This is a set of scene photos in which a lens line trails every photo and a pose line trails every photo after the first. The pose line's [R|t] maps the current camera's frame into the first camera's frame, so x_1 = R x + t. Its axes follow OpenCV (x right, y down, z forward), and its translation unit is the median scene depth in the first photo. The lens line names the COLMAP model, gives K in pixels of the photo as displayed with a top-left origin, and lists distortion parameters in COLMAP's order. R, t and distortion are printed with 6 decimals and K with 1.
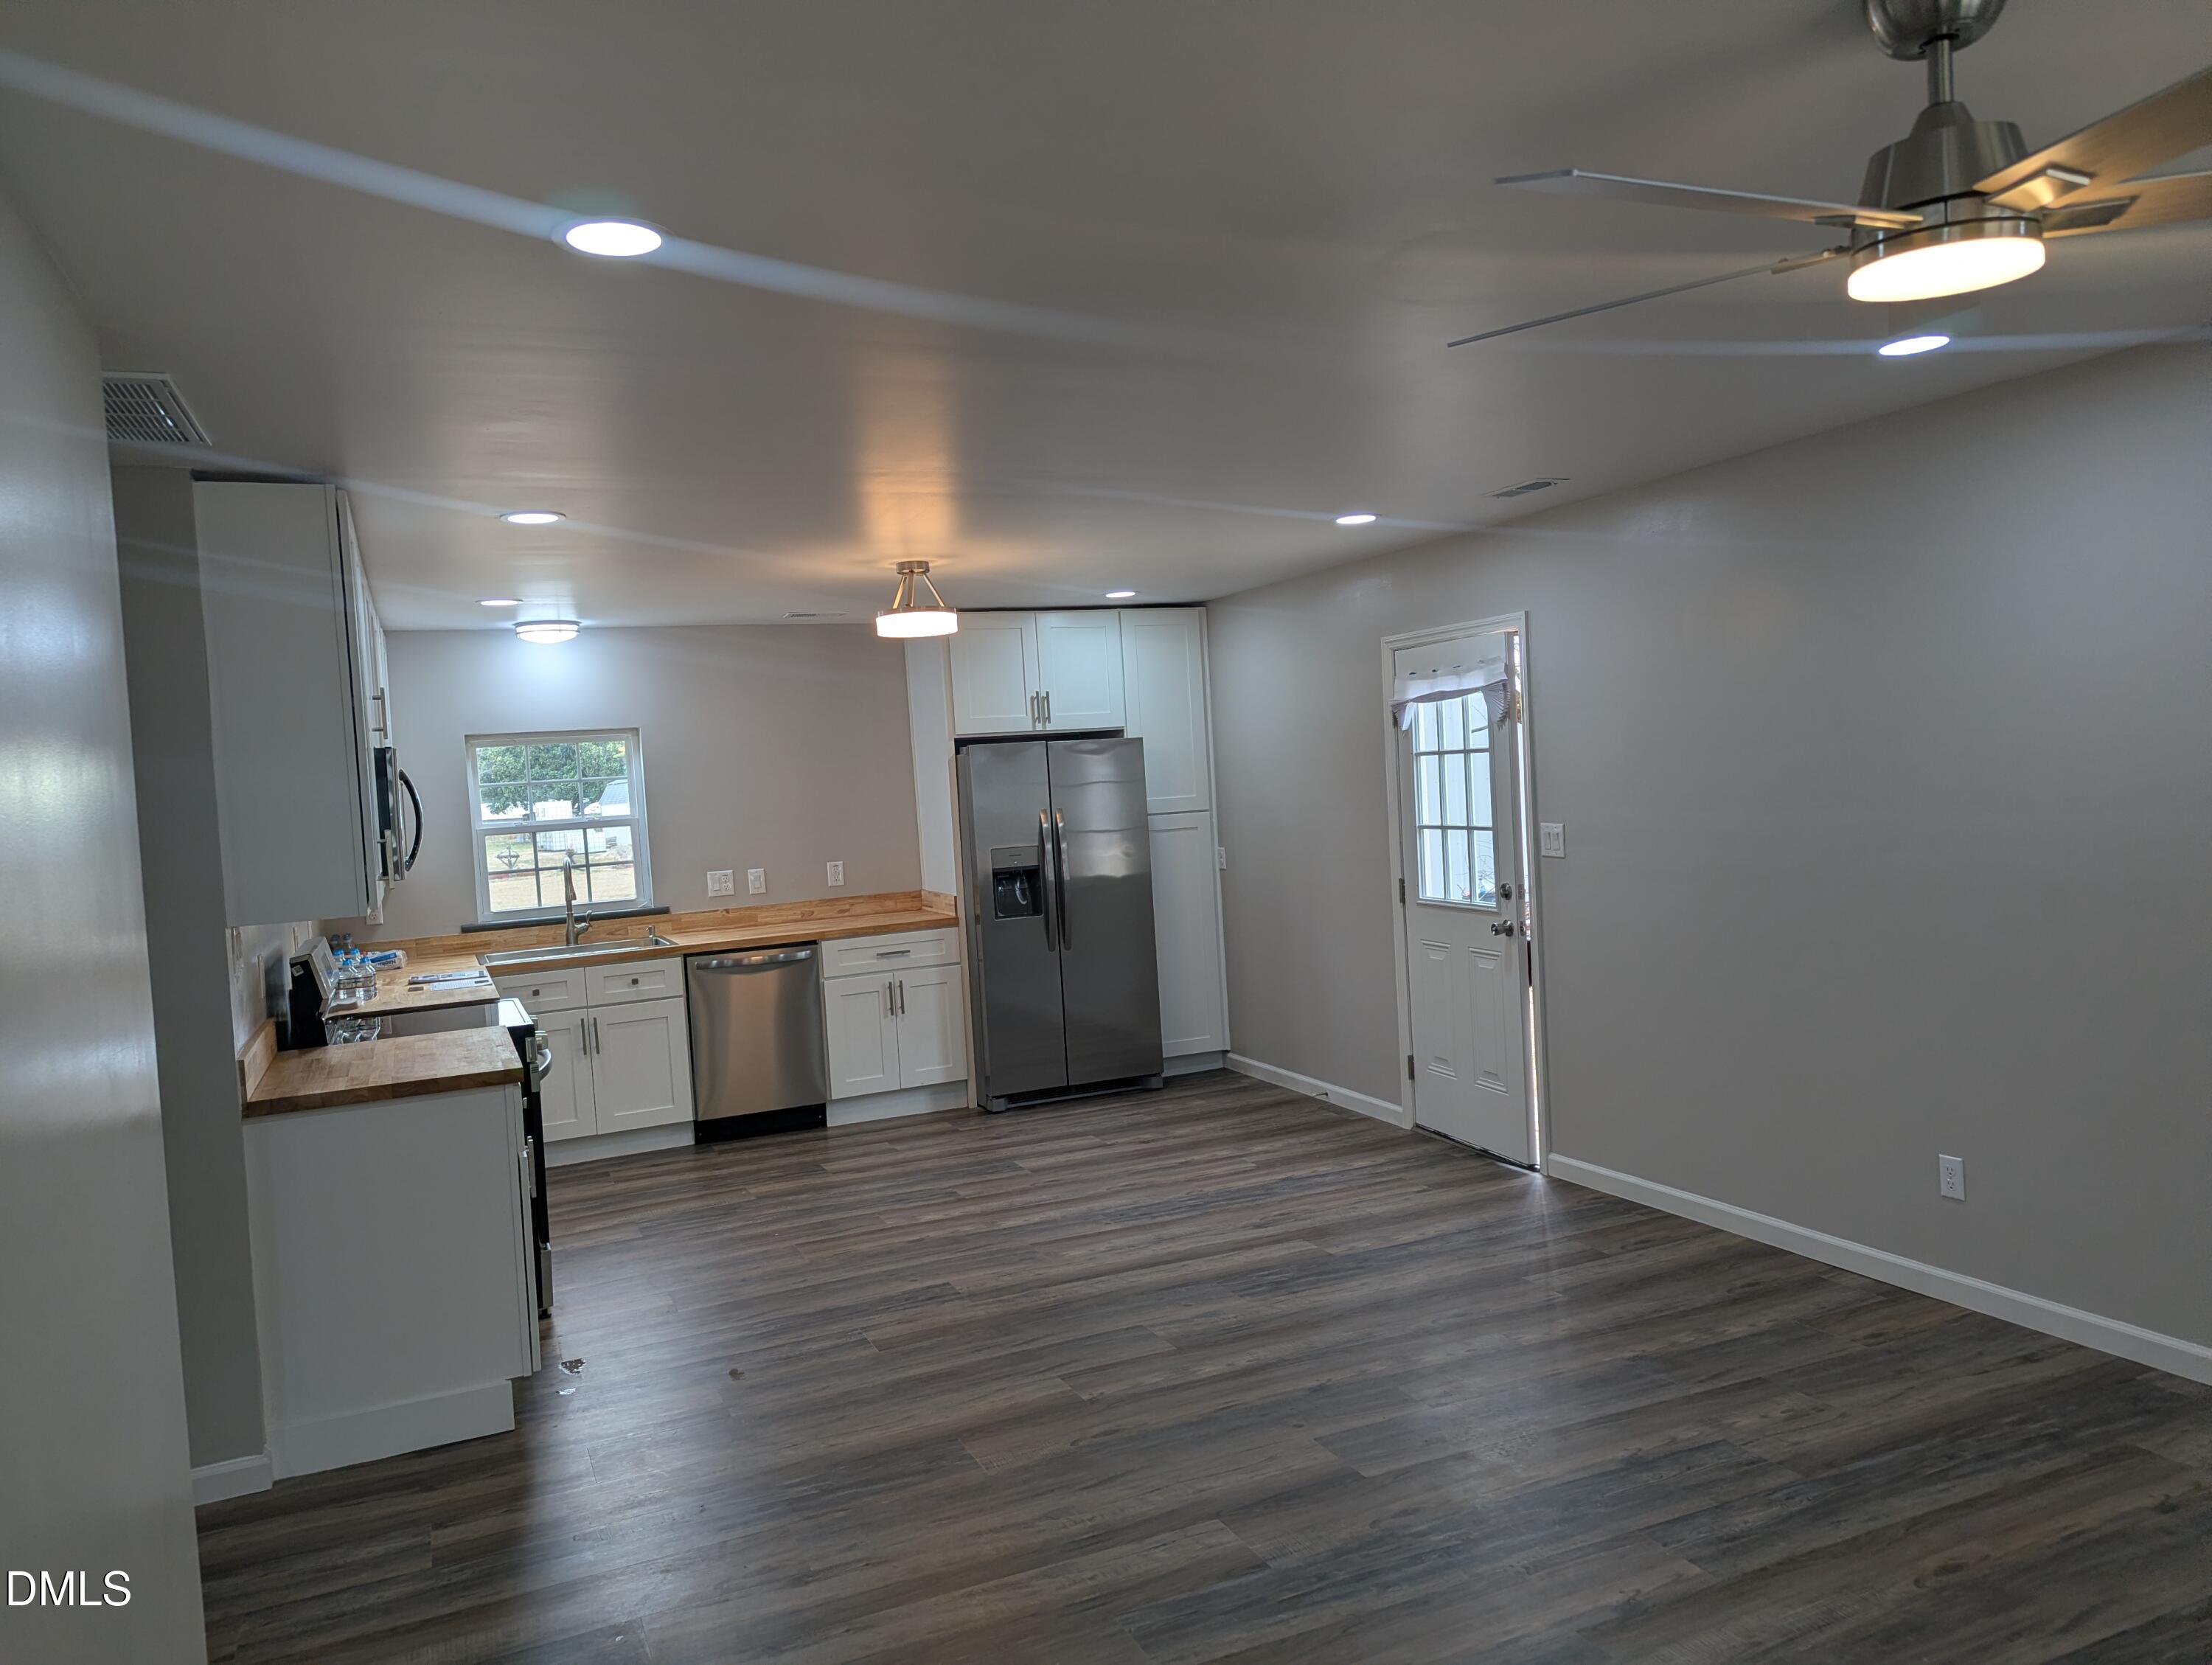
lens RADIAL K [[1547.1, 0, 1111.6], [0, 1547.1, 819.0], [0, 0, 1]] dist [0.050353, -0.036237]
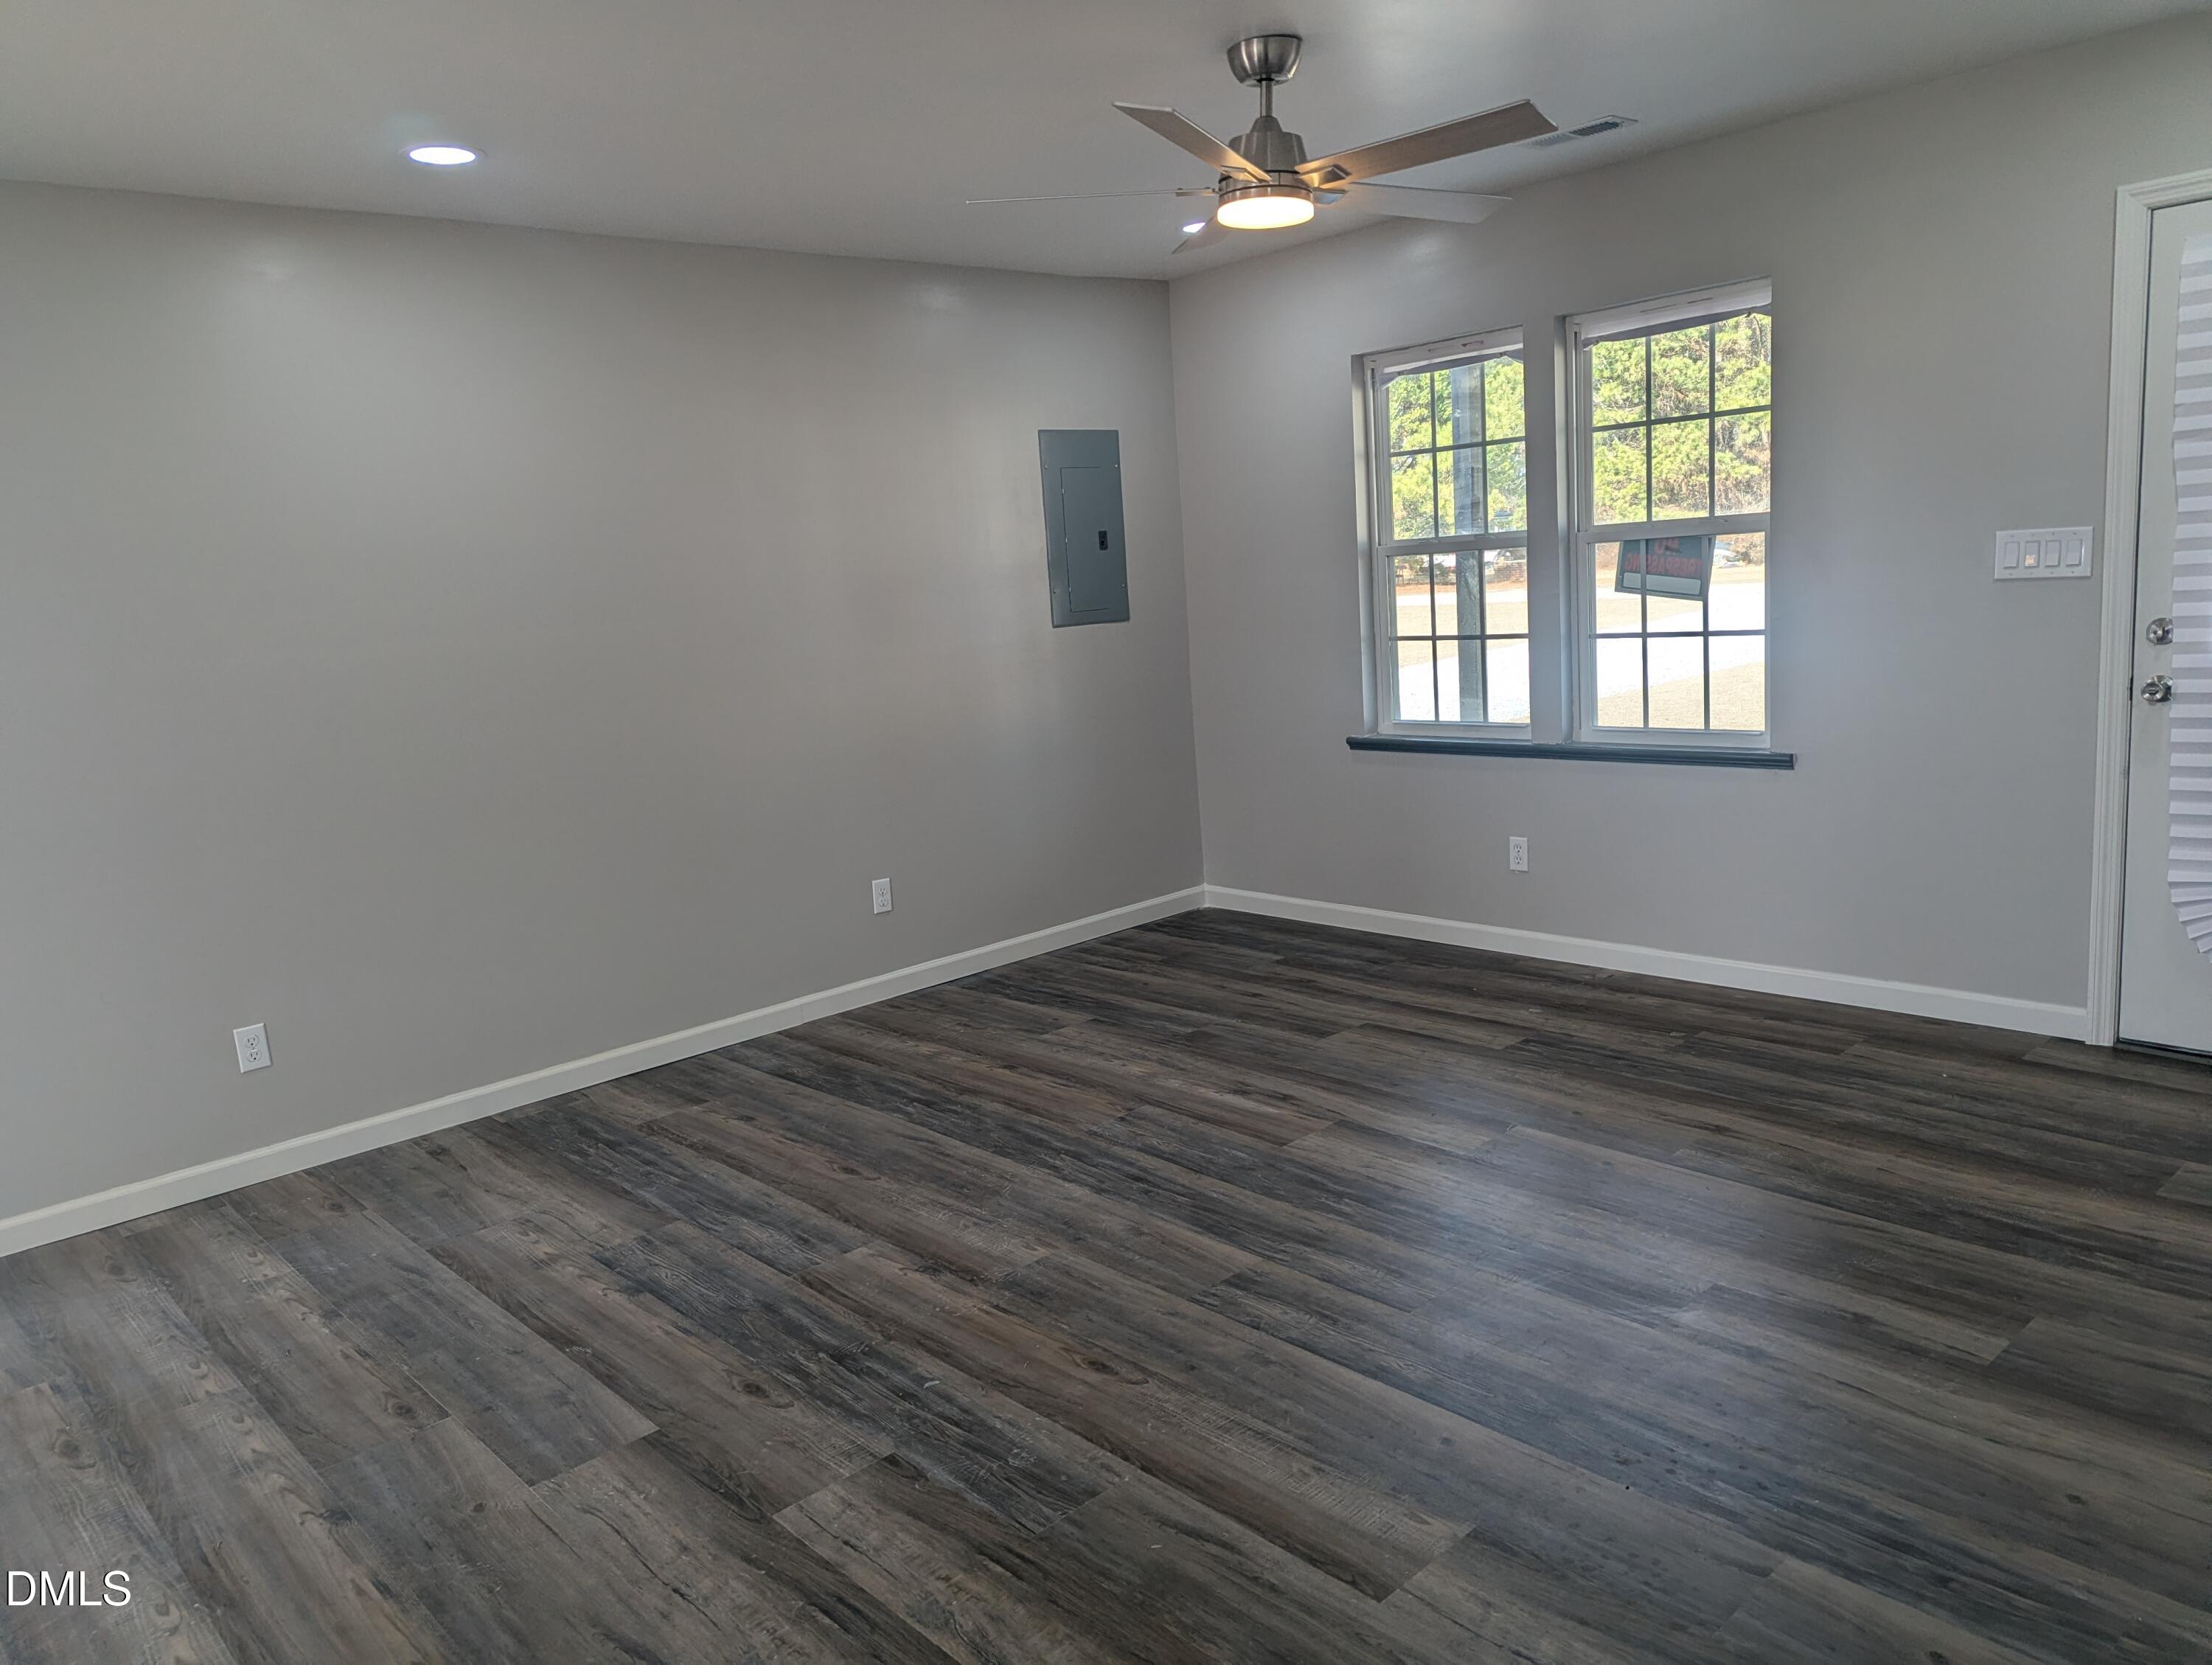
lens RADIAL K [[1547.1, 0, 1095.6], [0, 1547.1, 838.1], [0, 0, 1]] dist [0.050353, -0.036237]
pose [[-0.303245, -0.084118, 0.949193, -0.292485], [0.119944, 0.984804, 0.125593, 0.029808], [-0.945334, 0.151936, -0.288548, 0.465669]]
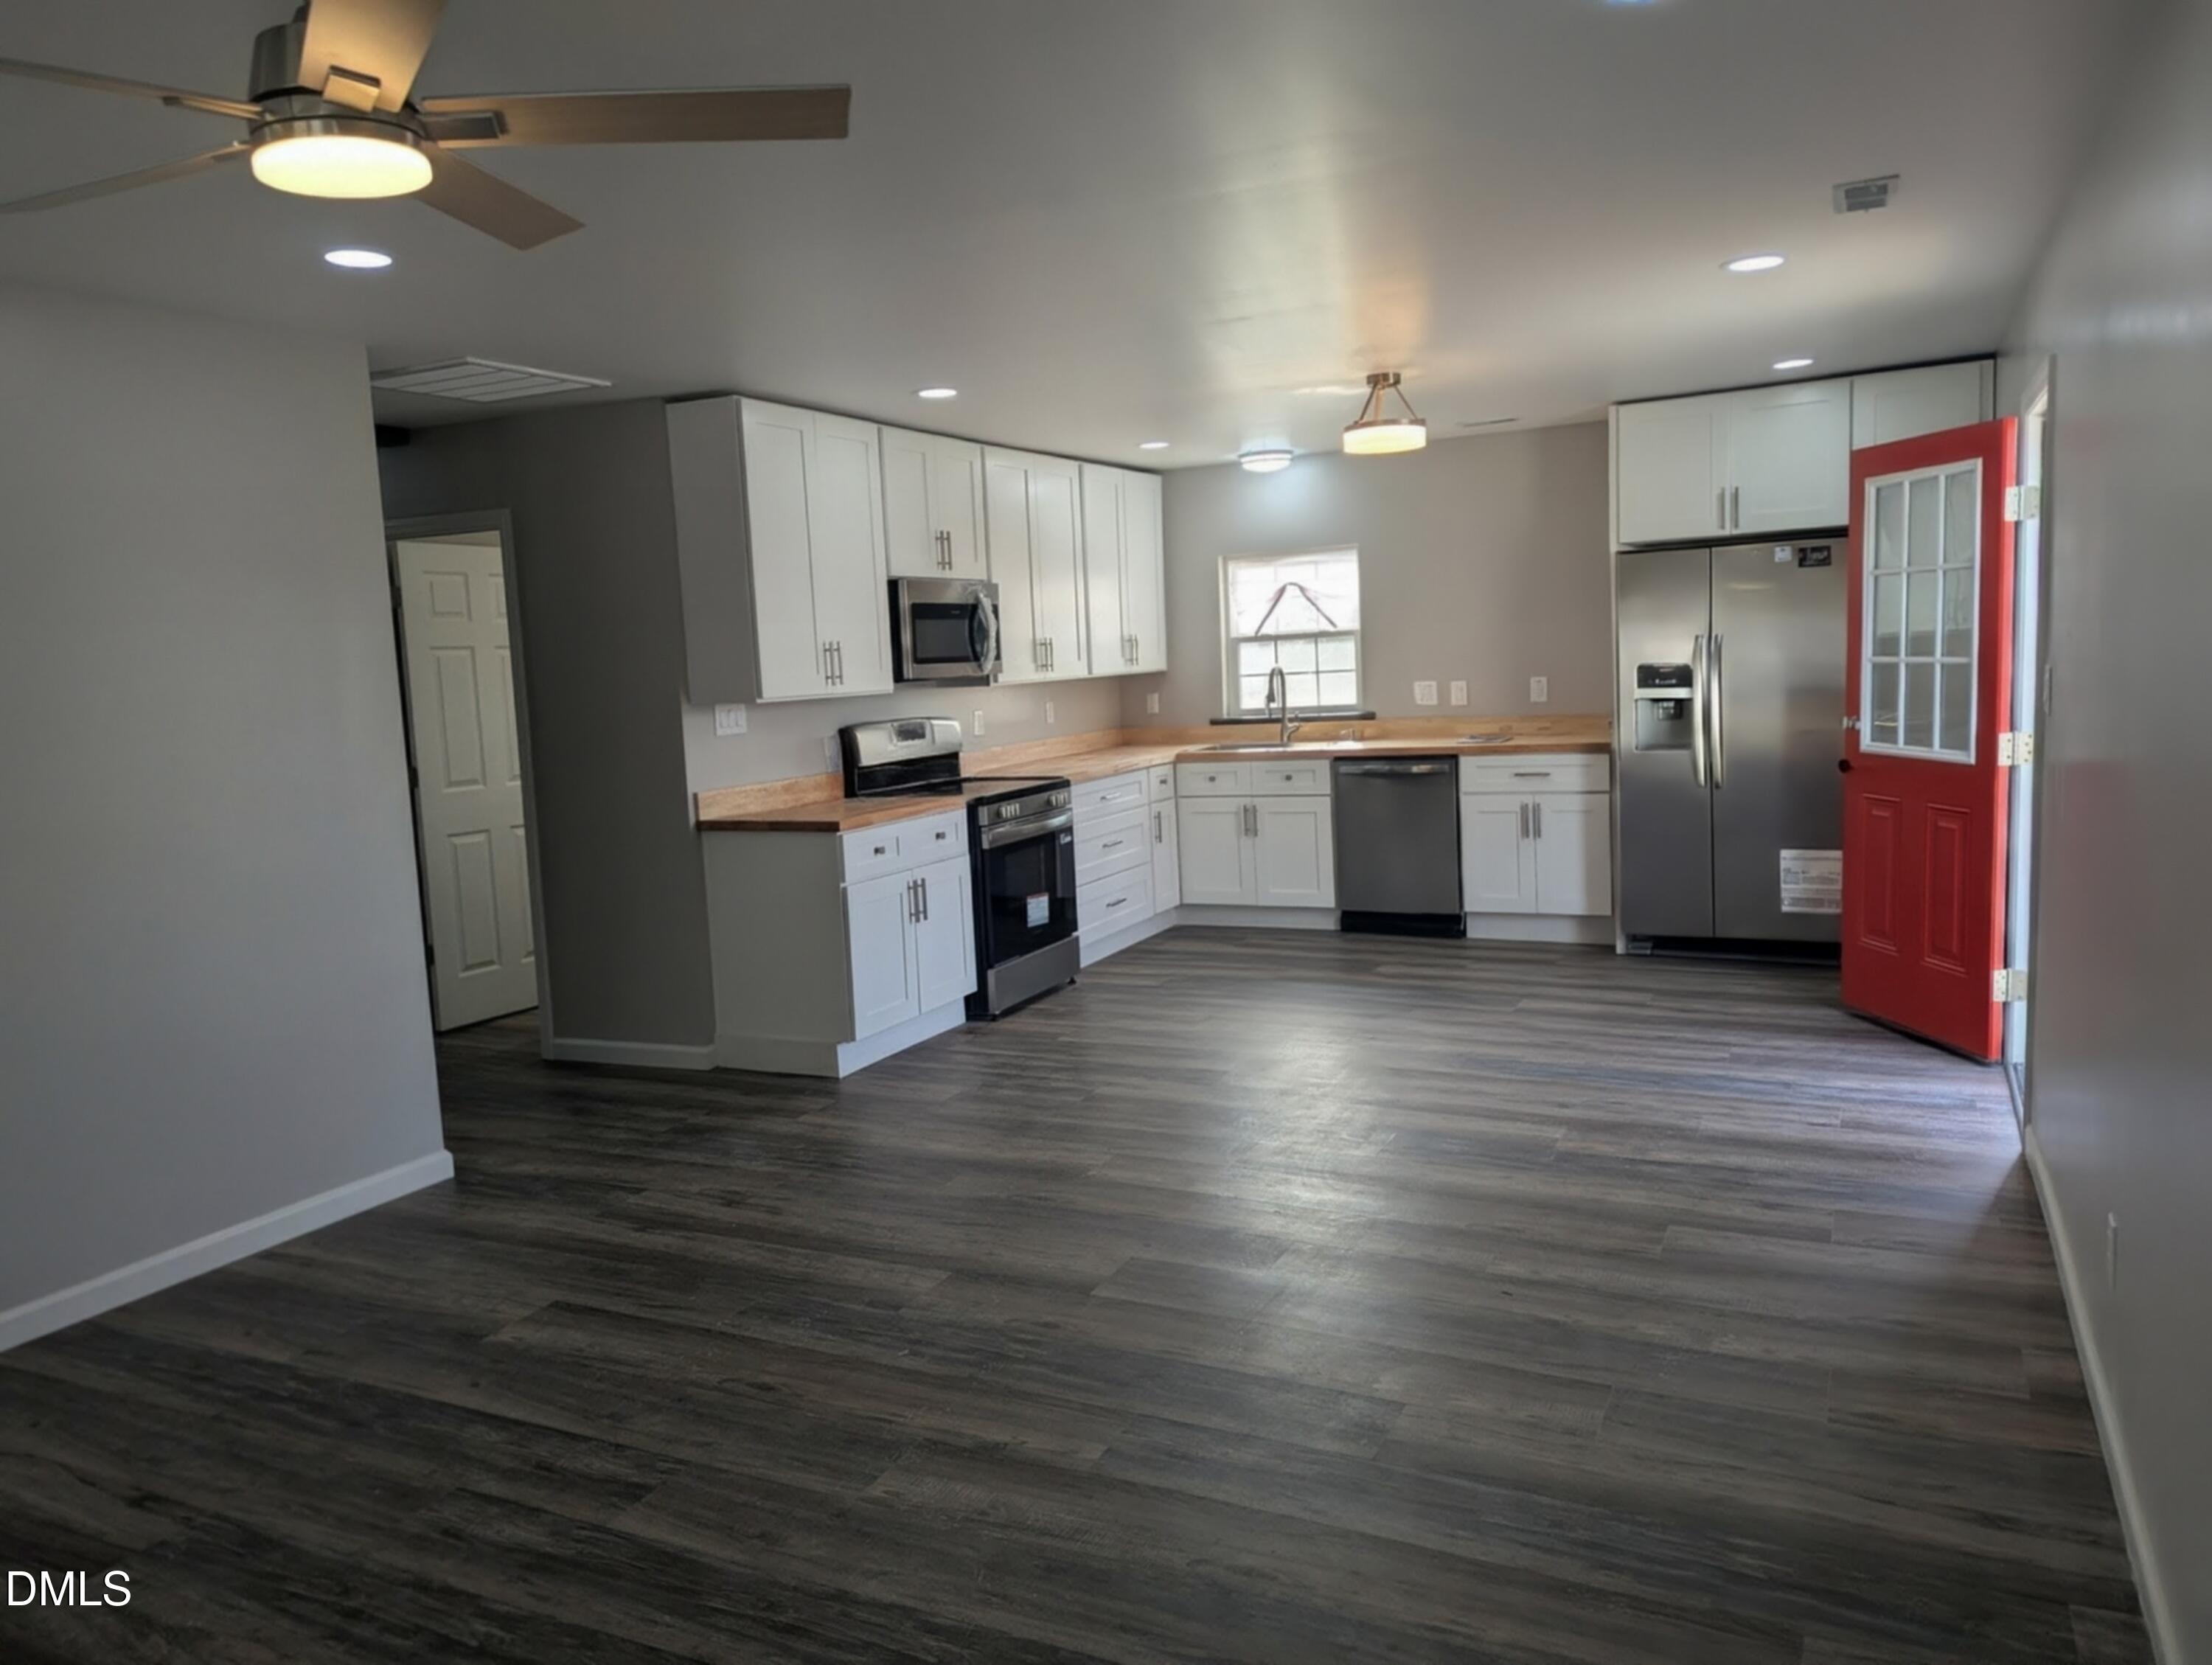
lens RADIAL K [[1547.1, 0, 1126.7], [0, 1547.1, 831.5], [0, 0, 1]] dist [0.050353, -0.036237]
pose [[0.646680, 0.116607, -0.753796, 0.441470], [-0.011002, 0.989569, 0.143642, -0.015552], [0.762682, -0.084597, 0.641217, 0.182086]]
